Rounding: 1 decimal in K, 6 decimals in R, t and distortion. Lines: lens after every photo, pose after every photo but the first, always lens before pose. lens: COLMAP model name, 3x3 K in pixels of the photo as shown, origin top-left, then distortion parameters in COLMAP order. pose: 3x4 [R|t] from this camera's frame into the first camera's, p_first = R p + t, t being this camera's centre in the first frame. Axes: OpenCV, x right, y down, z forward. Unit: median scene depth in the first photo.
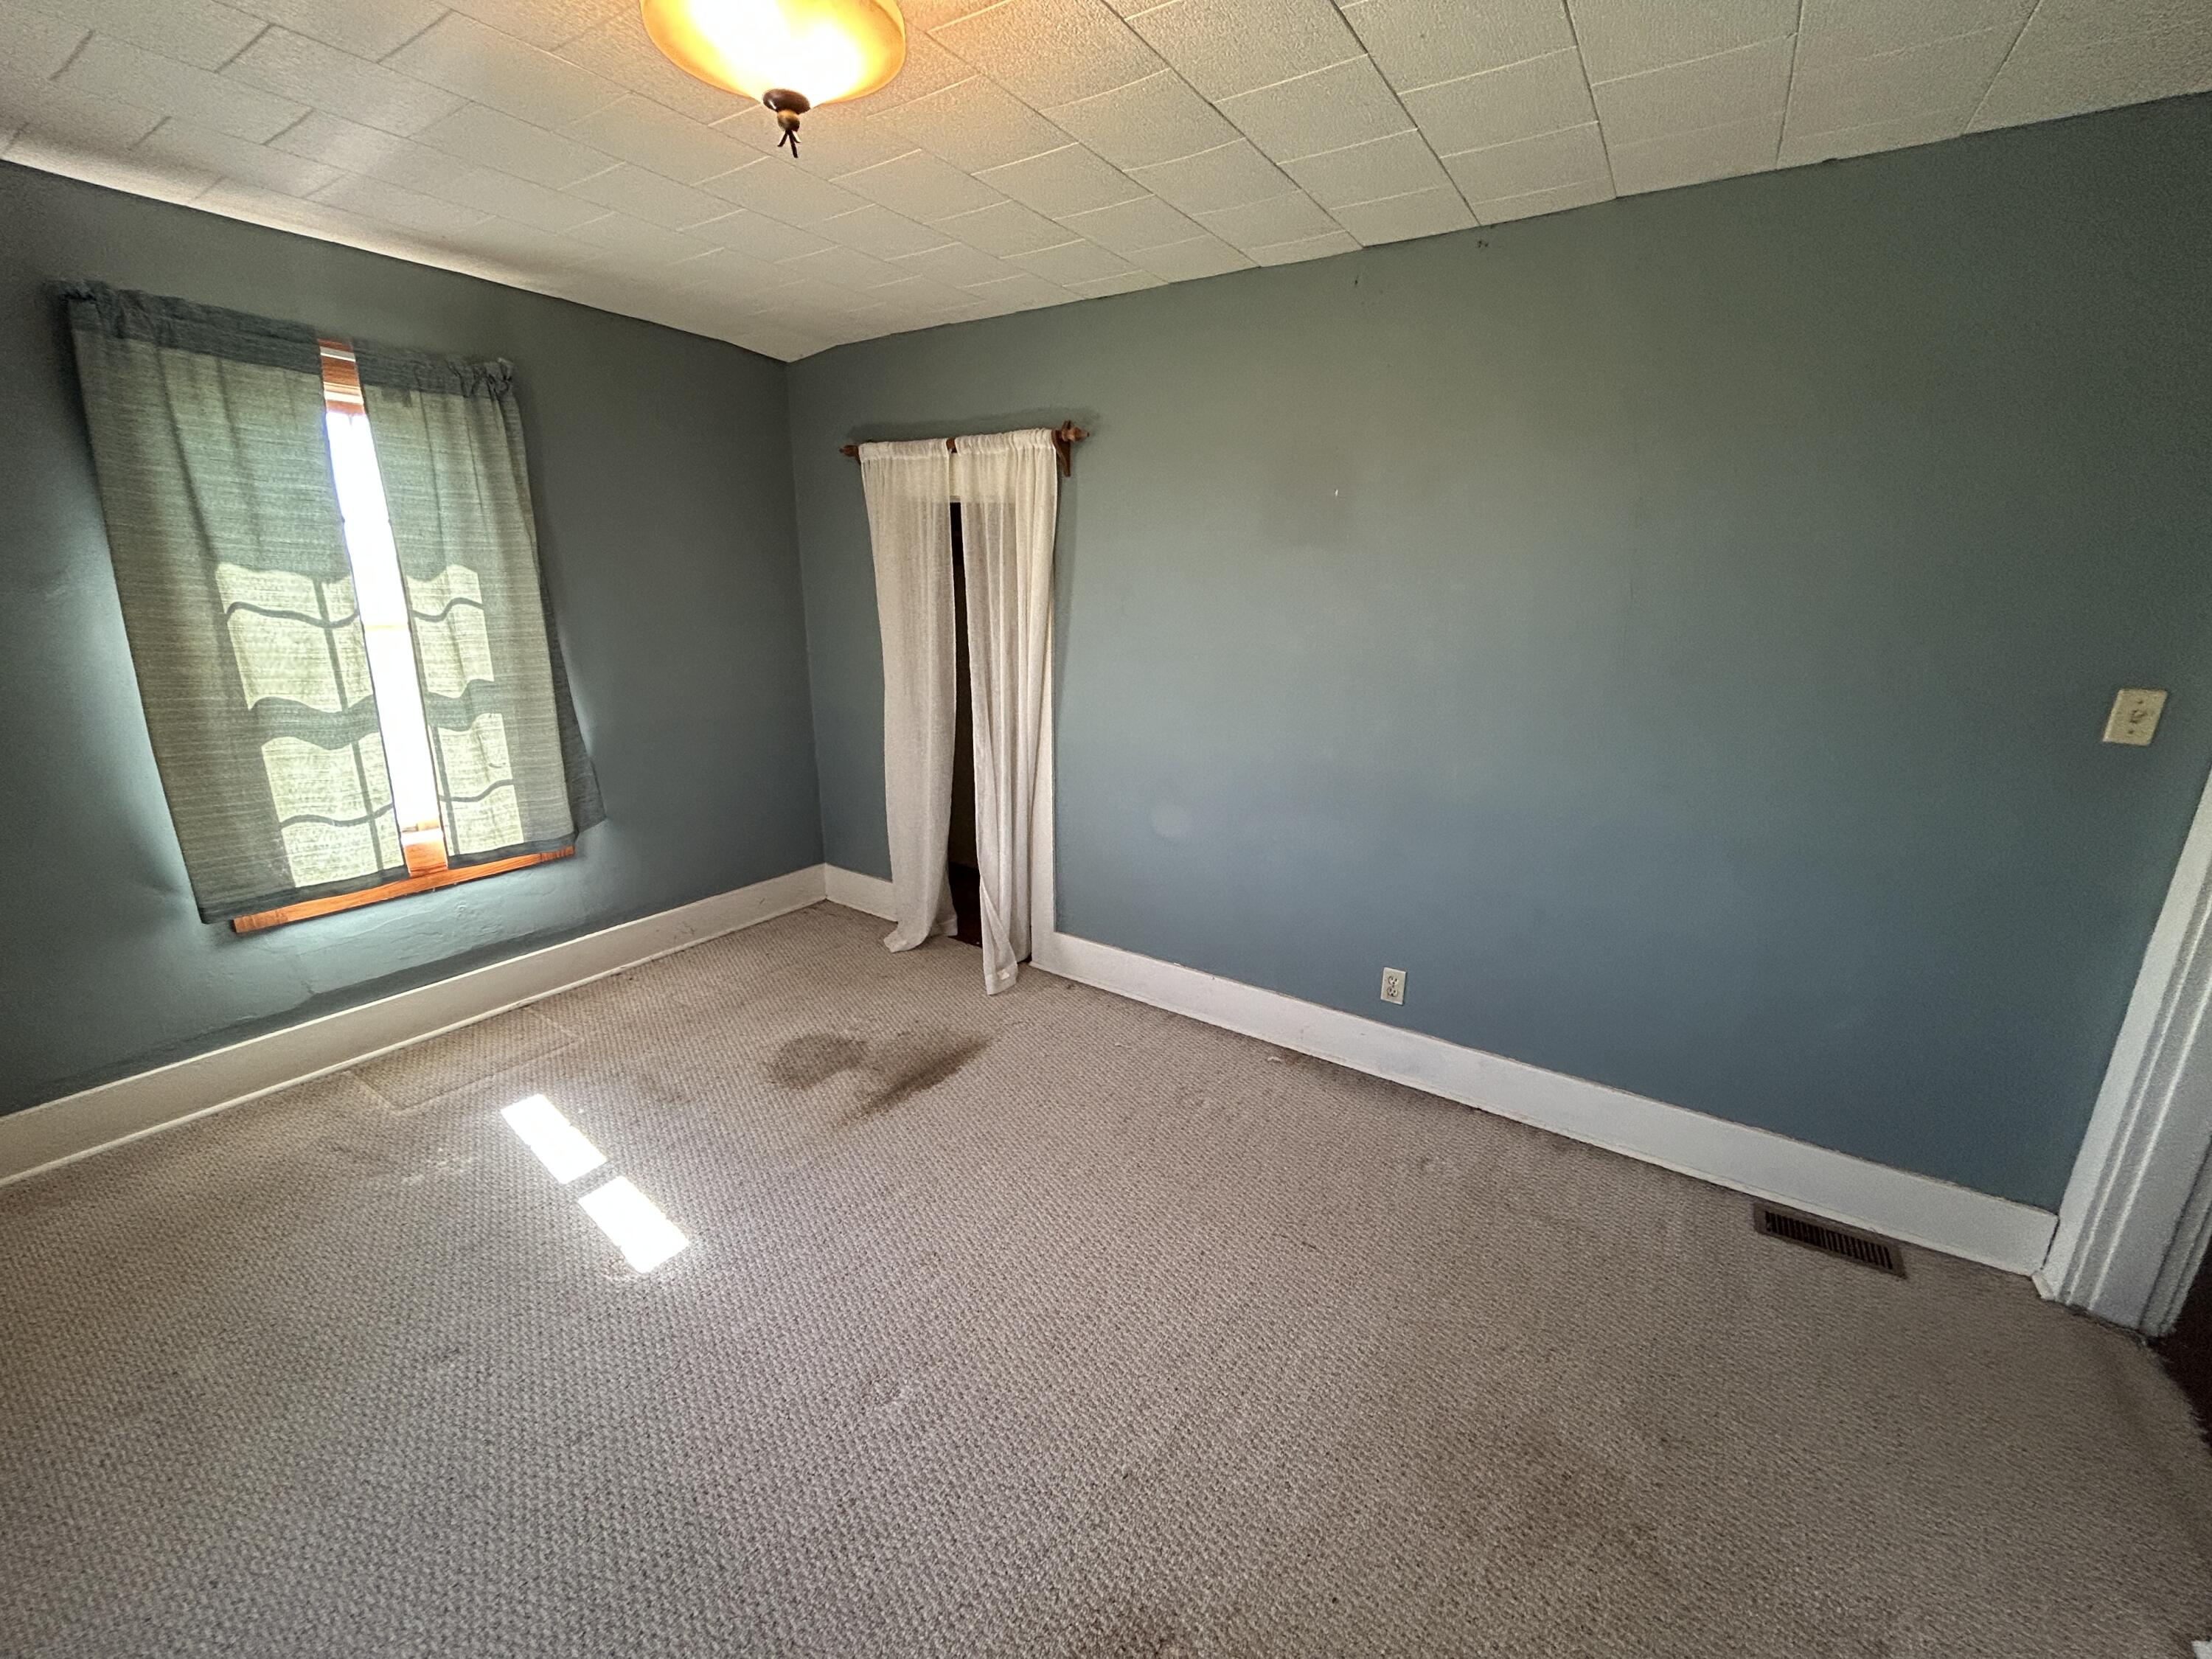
lens RADIAL K [[898.6, 0, 1108.4], [0, 898.6, 826.1], [0, 0, 1]] dist [-0.003400, -0.000112]
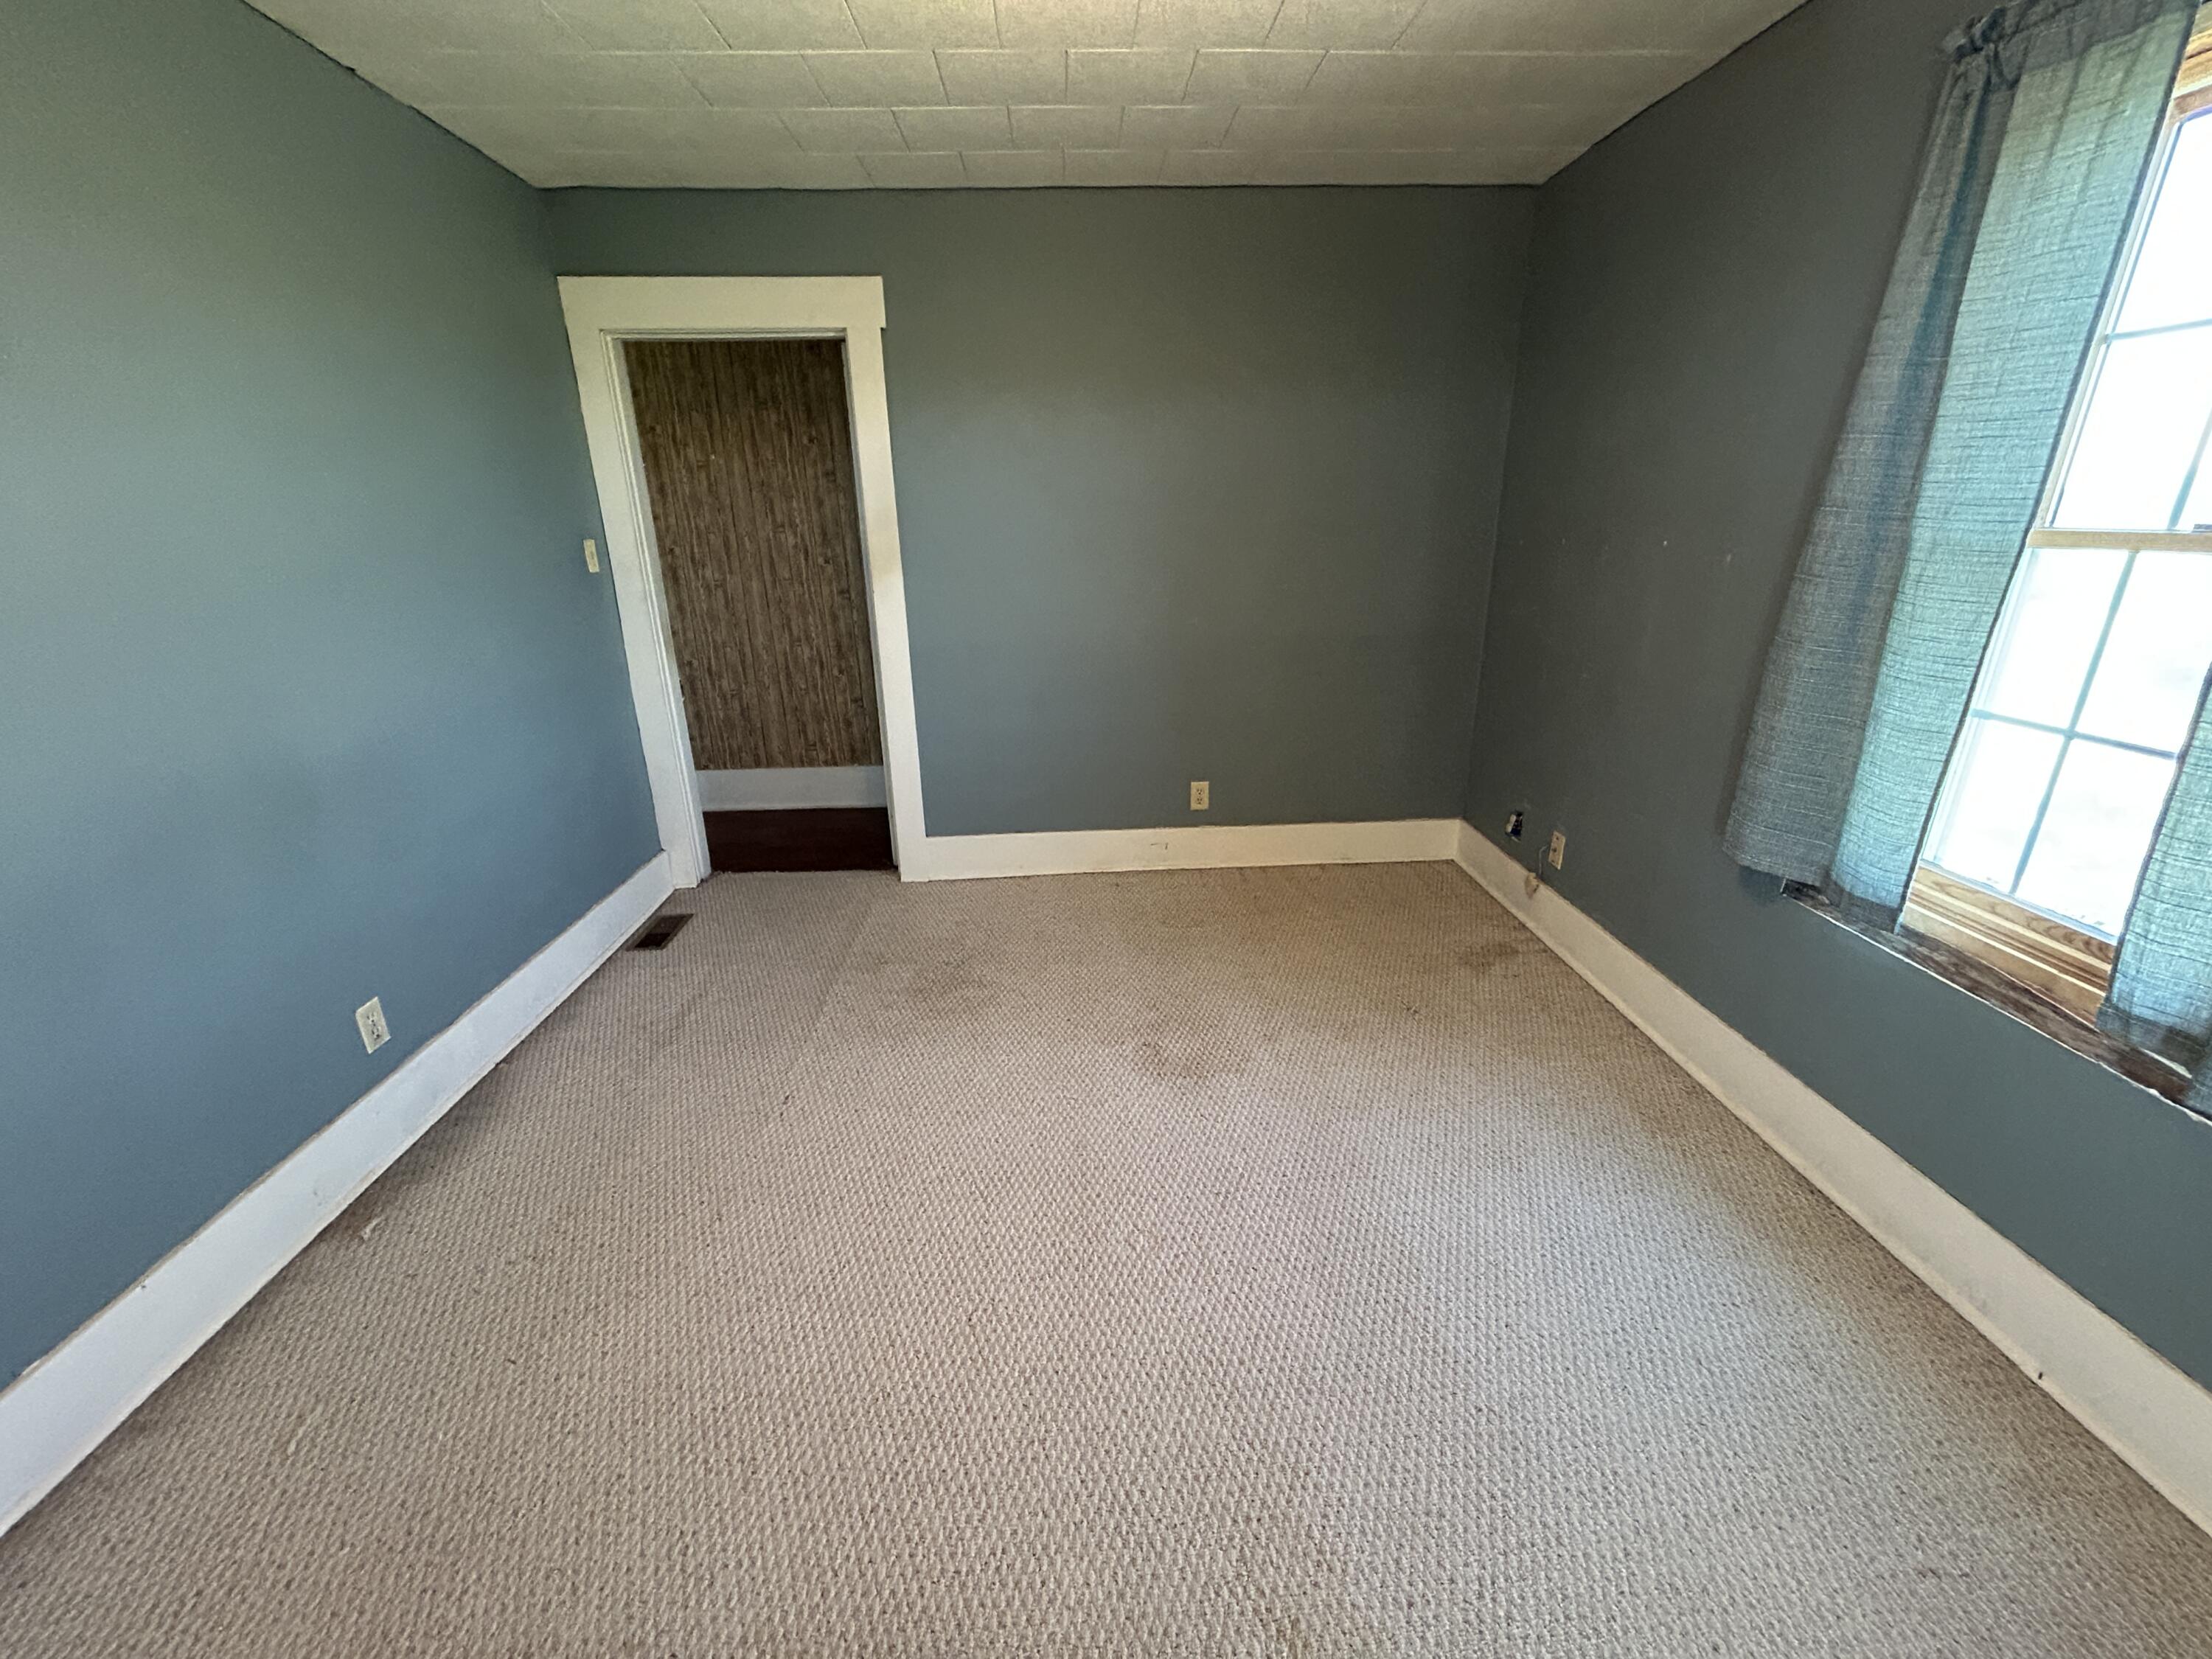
lens RADIAL K [[898.6, 0, 1104.7], [0, 898.6, 832.4], [0, 0, 1]] dist [-0.003400, -0.000112]
pose [[-0.586386, -0.277683, 0.760949, -0.704488], [0.222518, 0.848047, 0.480939, -0.225331], [-0.778869, 0.451341, -0.435493, 0.992981]]
